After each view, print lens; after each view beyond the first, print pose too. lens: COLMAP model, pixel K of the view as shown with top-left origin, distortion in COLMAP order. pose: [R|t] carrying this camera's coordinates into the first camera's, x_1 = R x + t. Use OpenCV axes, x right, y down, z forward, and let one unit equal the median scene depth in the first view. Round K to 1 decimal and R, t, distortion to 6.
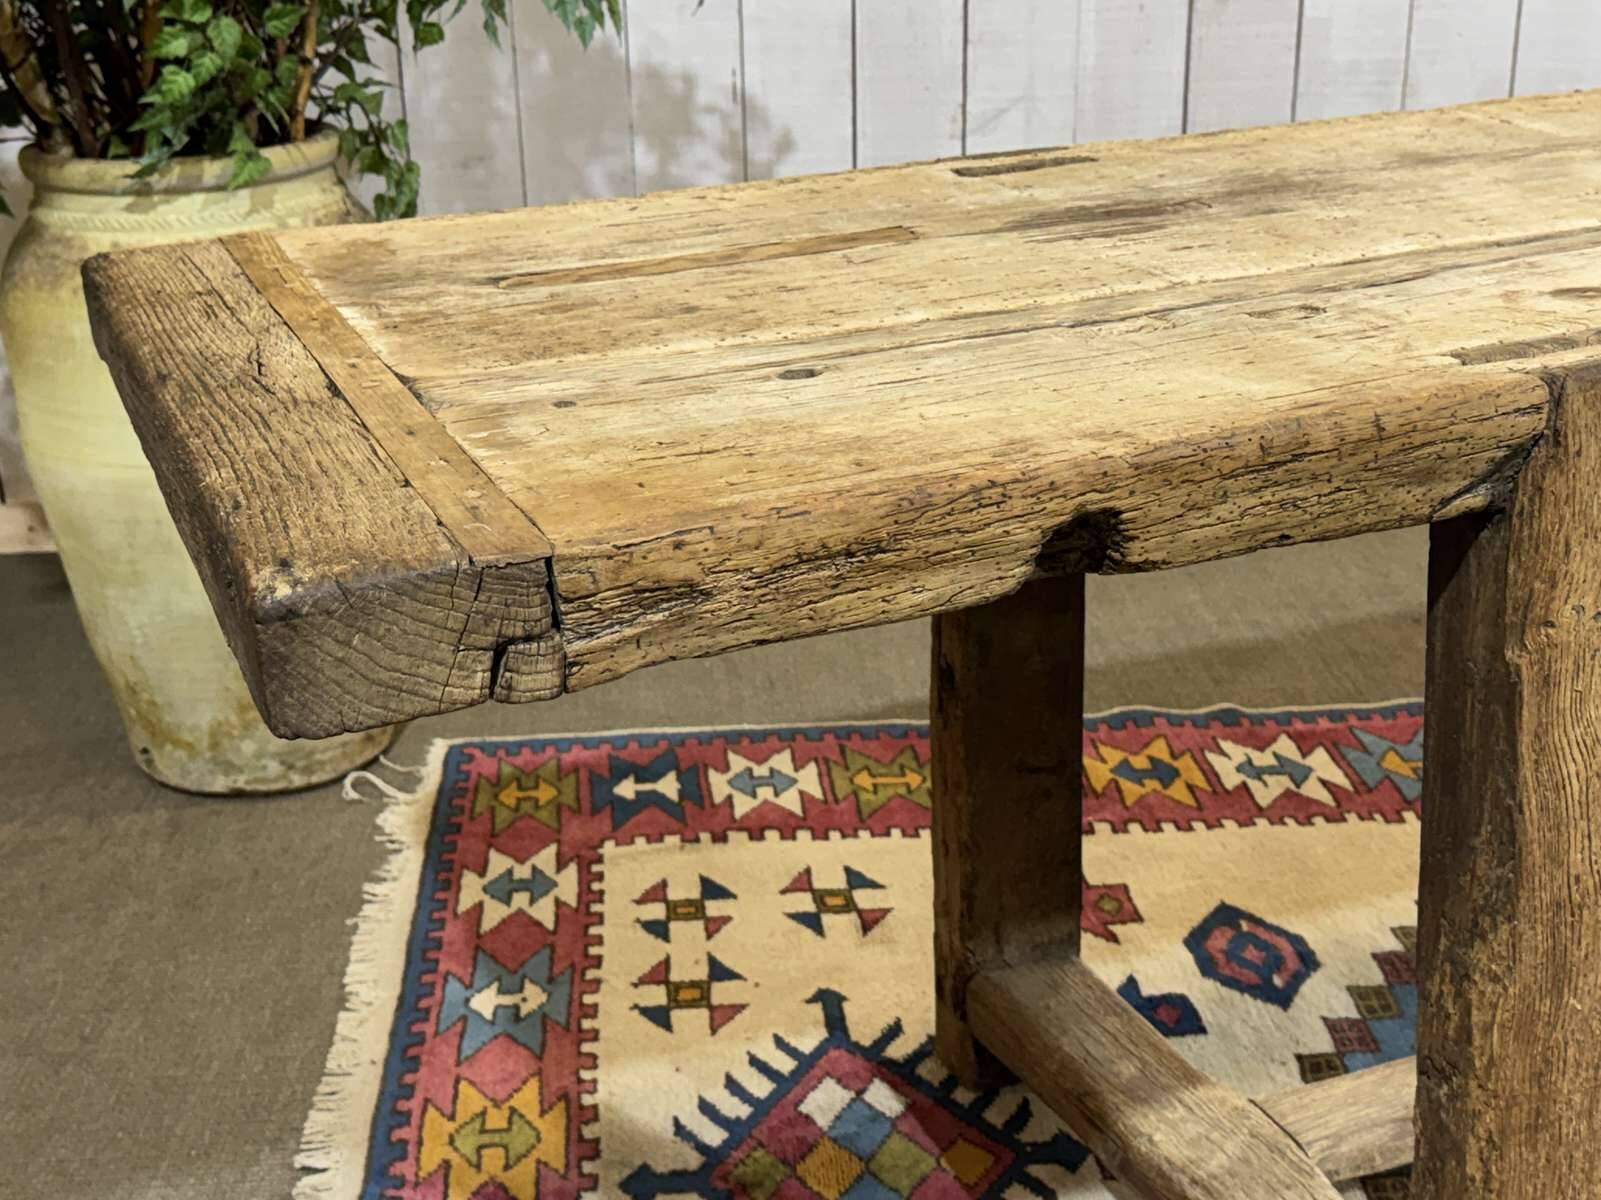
lens RADIAL K [[2205.8, 0, 800.5], [0, 2205.8, 606.4], [0, 0, 1]] dist [0.124191, -0.042033]
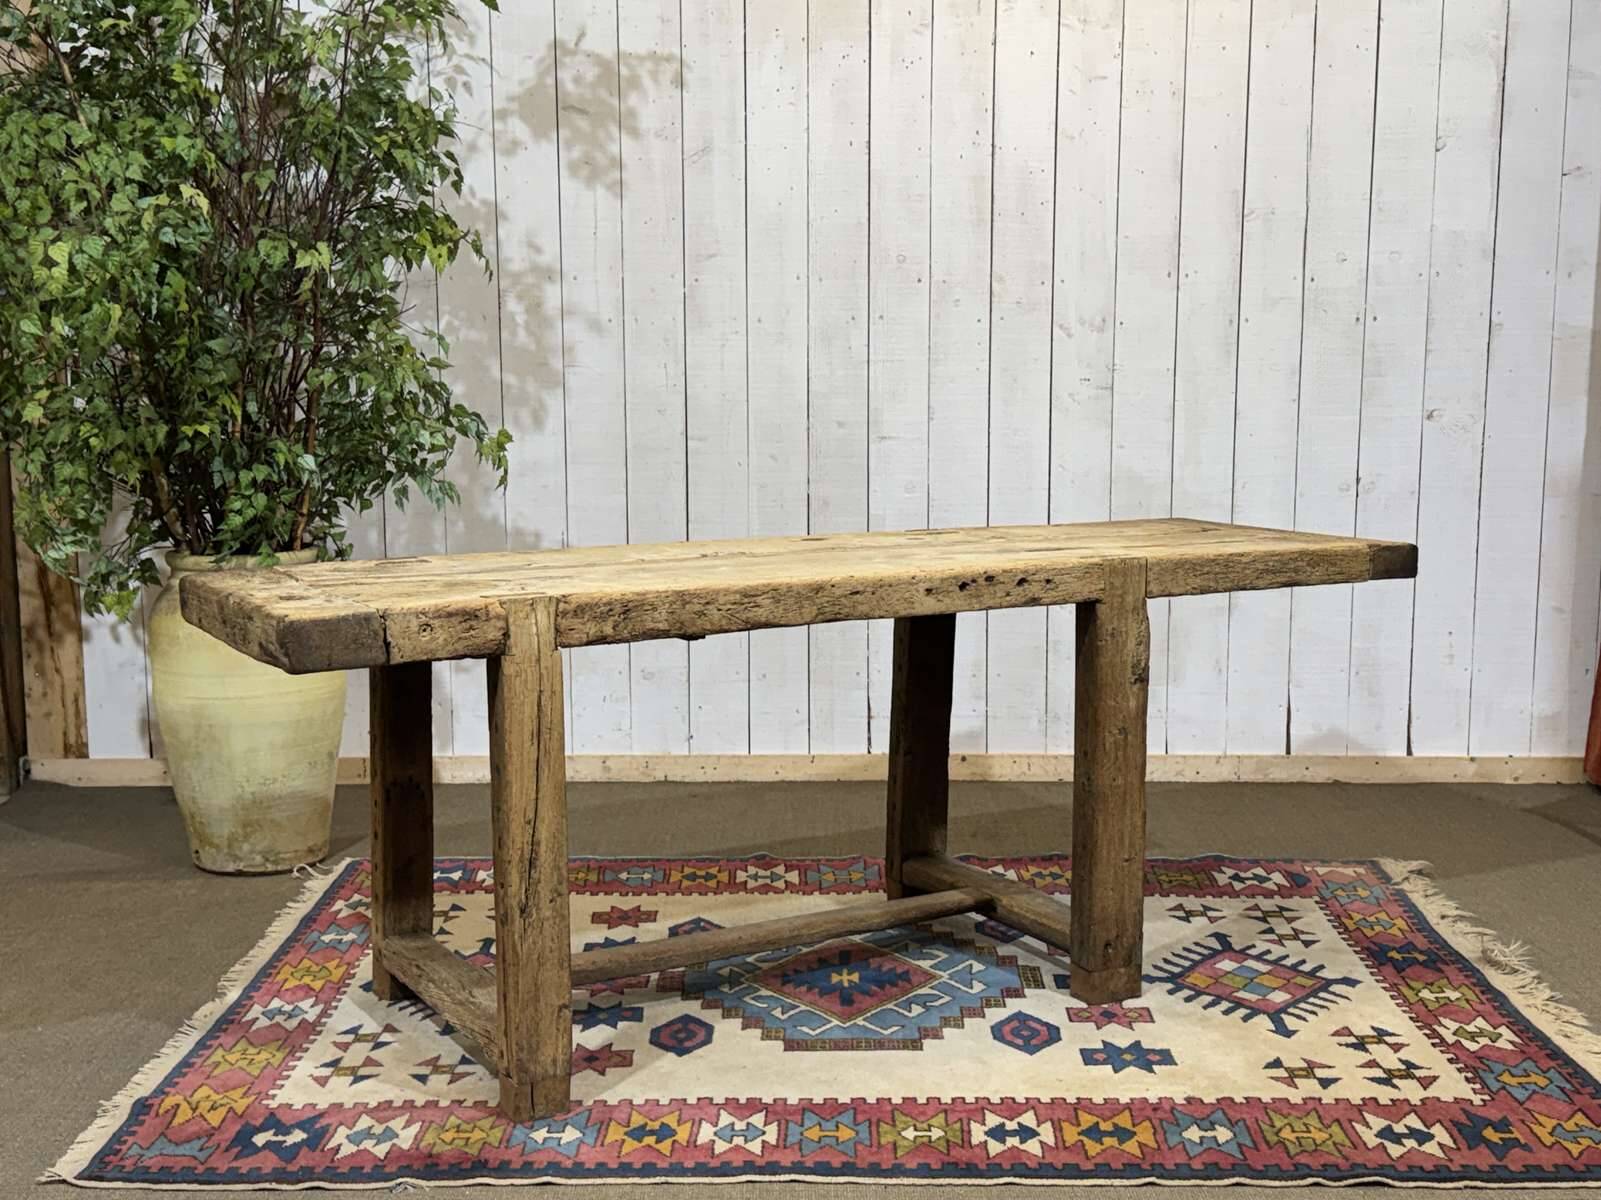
lens RADIAL K [[2001.9, 0, 798.8], [0, 2001.9, 609.0], [0, 0, 1]] dist [0.189393, -0.391397]
pose [[0.997237, 0.024958, -0.069963, 0.387679], [-0.039910, 0.974396, -0.221268, 0.251837], [0.062649, 0.223449, 0.972700, -0.827399]]
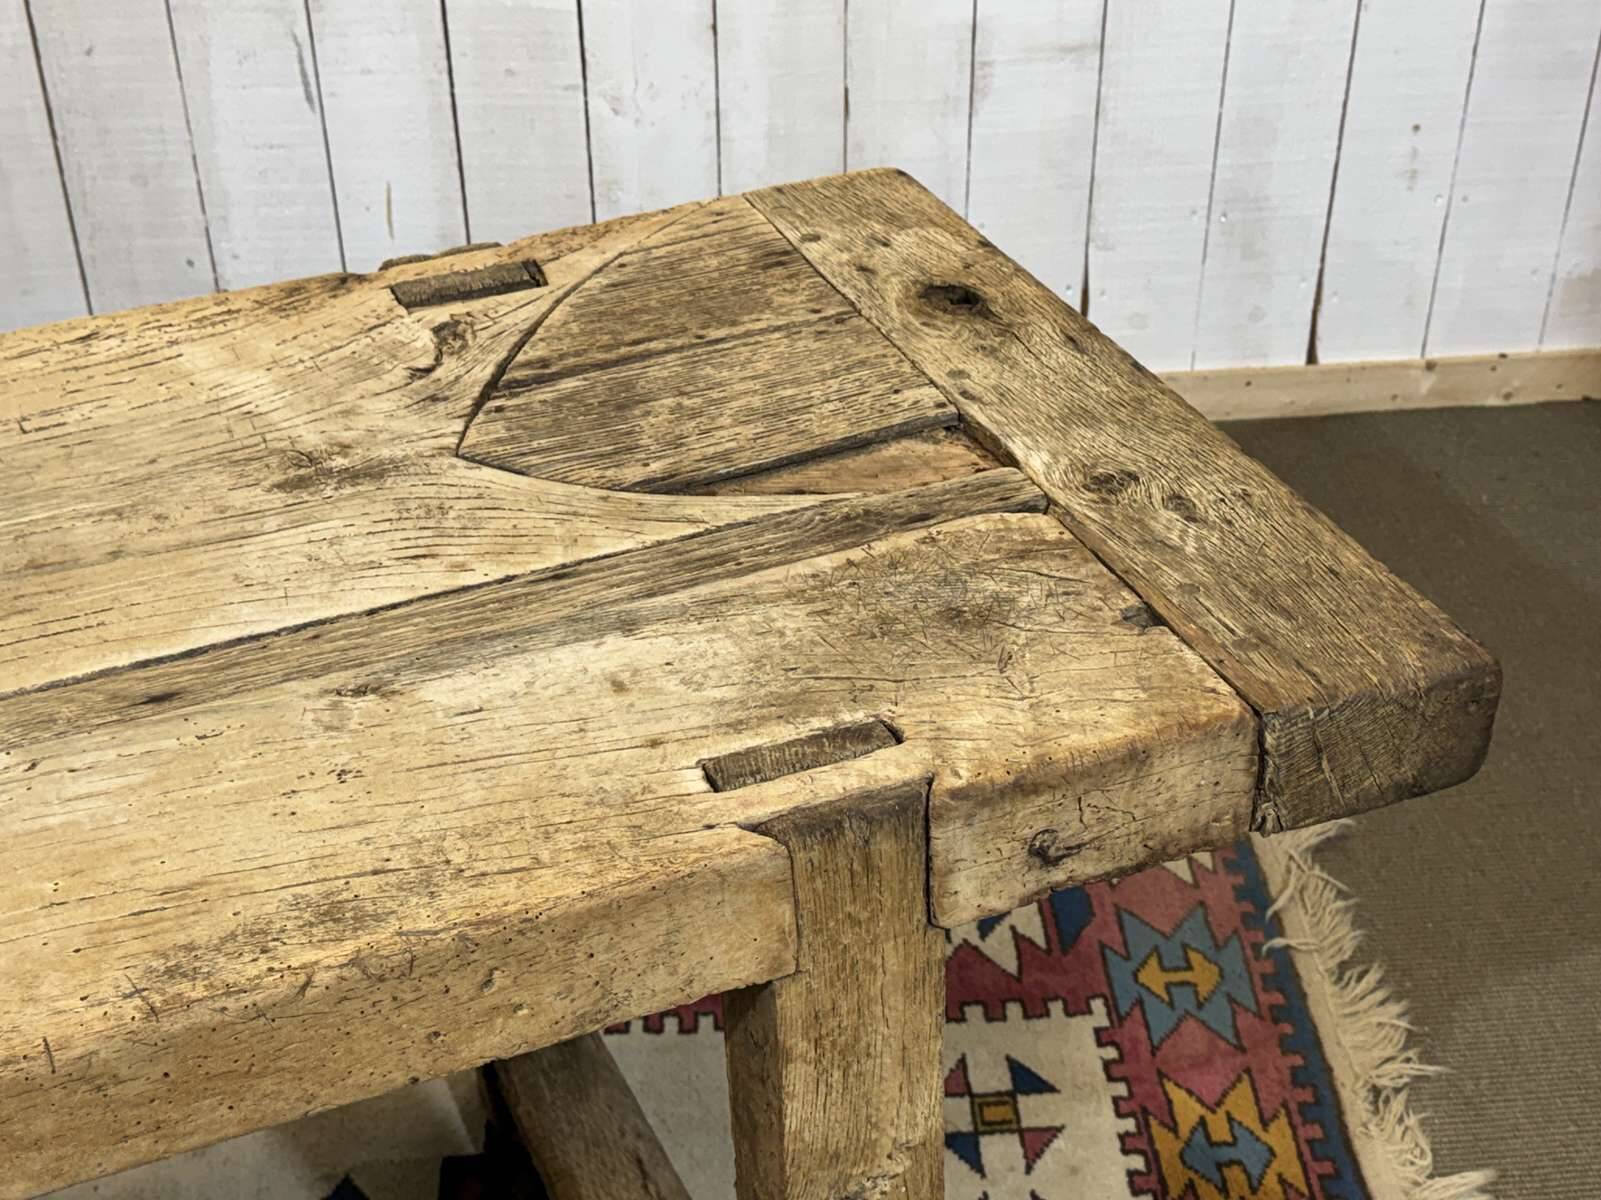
lens RADIAL K [[2205.8, 0, 800.5], [0, 2205.8, 606.4], [0, 0, 1]] dist [0.124191, -0.042033]
pose [[0.999616, -0.006019, 0.027050, 0.590713], [0.000199, 0.977662, 0.210182, -0.259730], [-0.027711, -0.210096, 0.977288, 0.218613]]
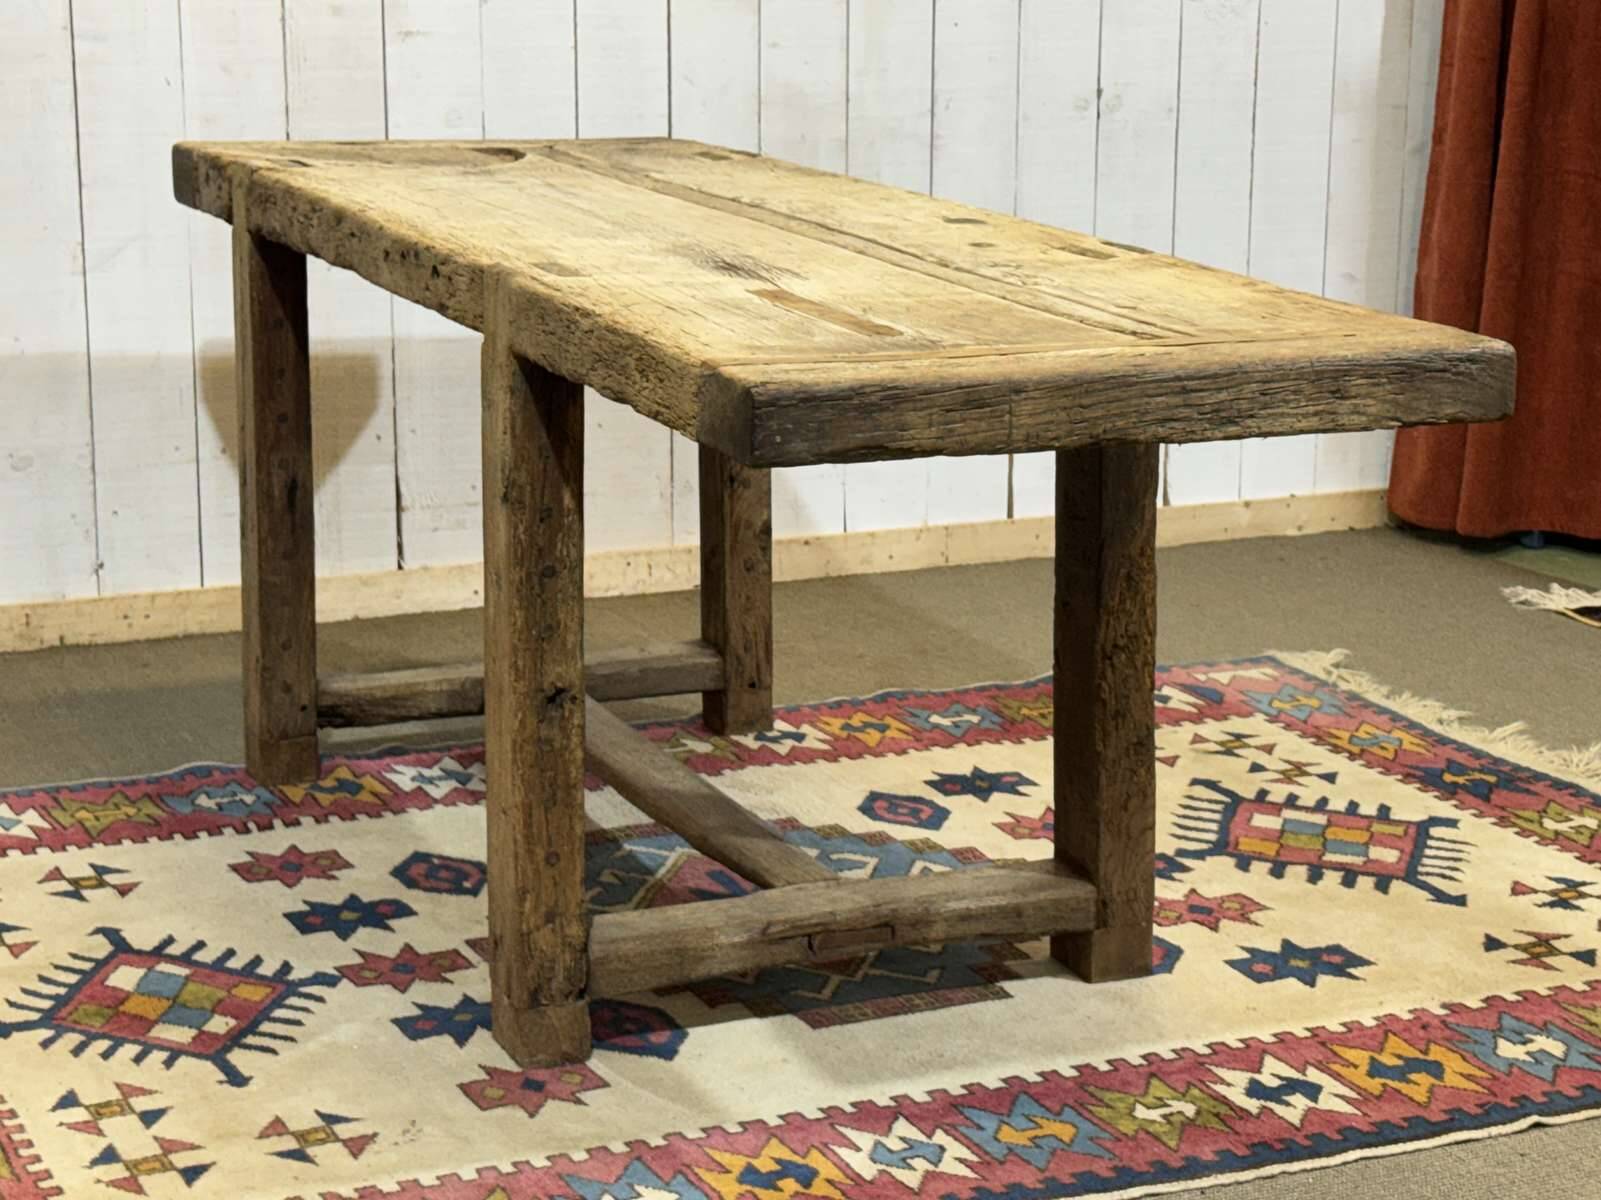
lens RADIAL K [[3275.8, 0, 808.1], [0, 3275.8, 613.6], [0, 0, 1]] dist [0.167041, -0.282342]
pose [[0.934792, -0.056119, 0.350734, -0.222656], [0.105693, 0.986659, -0.123827, 0.239262], [-0.339106, 0.152823, 0.928252, -0.729136]]
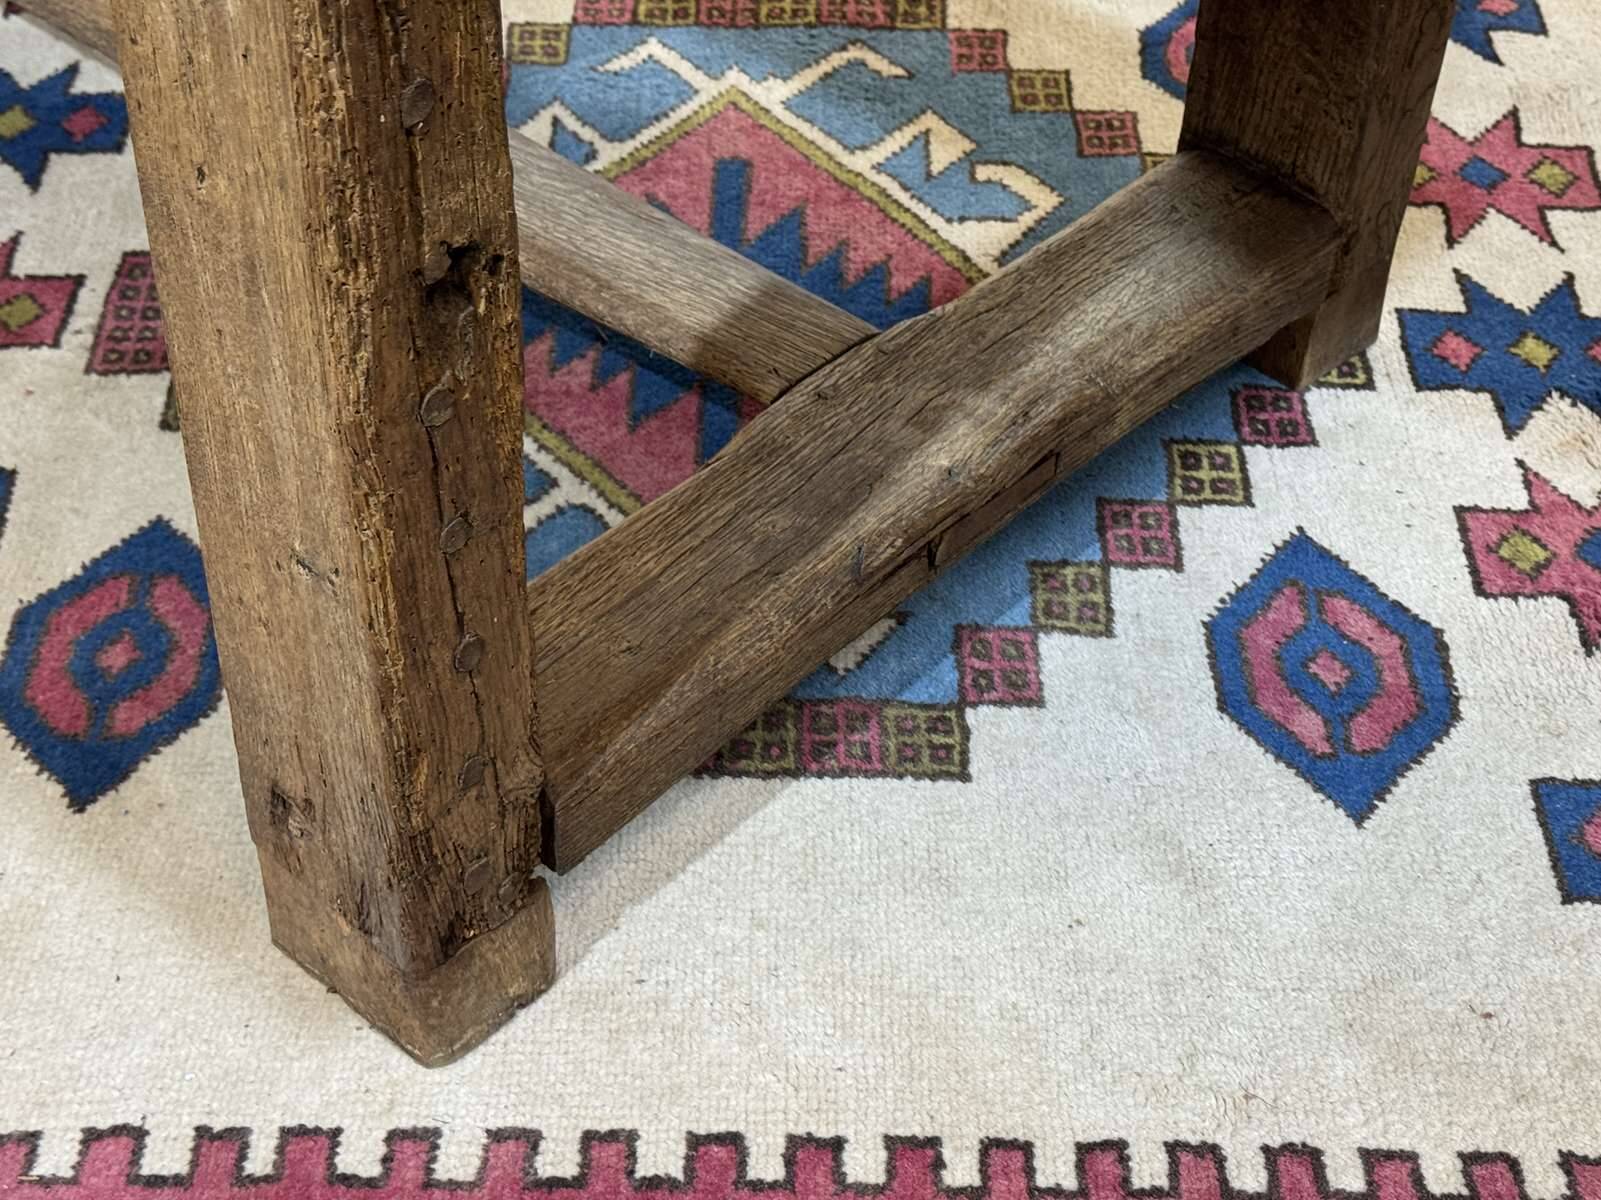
lens RADIAL K [[2582.3, 0, 803.7], [0, 2582.3, 603.8], [0, 0, 1]] dist [0.161025, -0.199718]
pose [[0.996620, 0.080065, -0.018390, 0.356601], [-0.068461, 0.933204, 0.352766, 0.021929], [0.045406, -0.350315, 0.935531, 0.187036]]
